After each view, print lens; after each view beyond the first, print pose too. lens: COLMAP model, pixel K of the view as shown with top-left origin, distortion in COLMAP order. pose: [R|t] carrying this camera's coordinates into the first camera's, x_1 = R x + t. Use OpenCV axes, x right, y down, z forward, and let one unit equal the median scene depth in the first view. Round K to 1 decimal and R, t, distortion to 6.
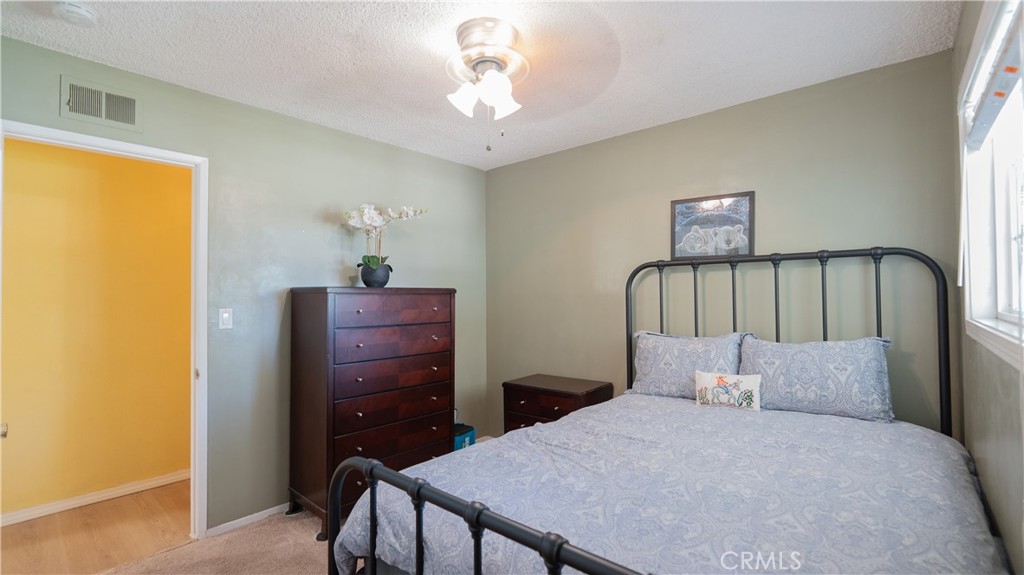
lens RADIAL K [[453.0, 0, 512.0], [0, 453.0, 287.5], [0, 0, 1]] dist [-0.002453, -0.000099]
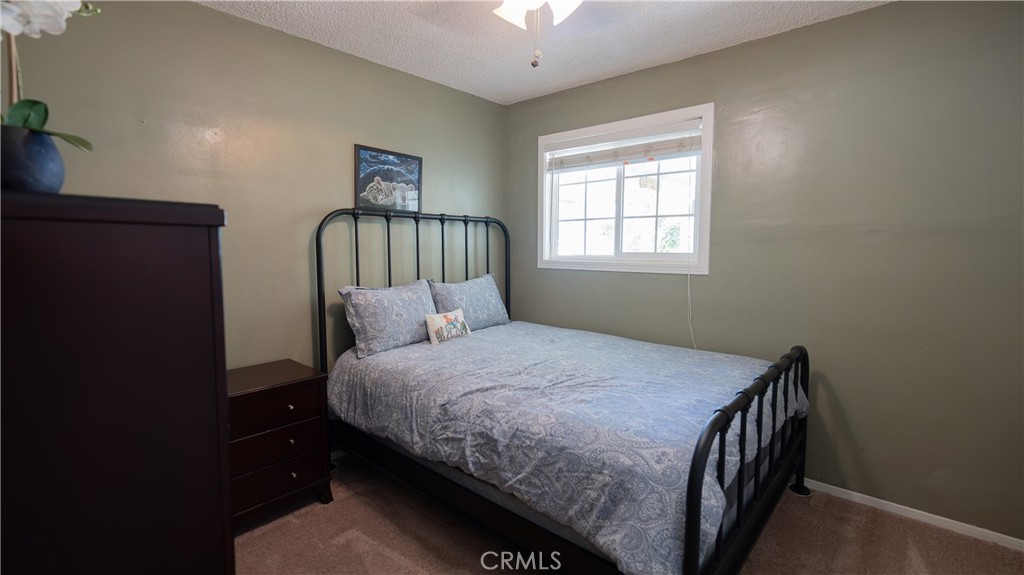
lens RADIAL K [[453.0, 0, 512.0], [0, 453.0, 287.5], [0, 0, 1]] dist [-0.002453, -0.000099]
pose [[0.013547, -0.077026, 0.996937, -0.655841], [-0.019690, 0.996815, 0.077284, 0.025791], [-0.999714, -0.020677, 0.011987, 0.744699]]
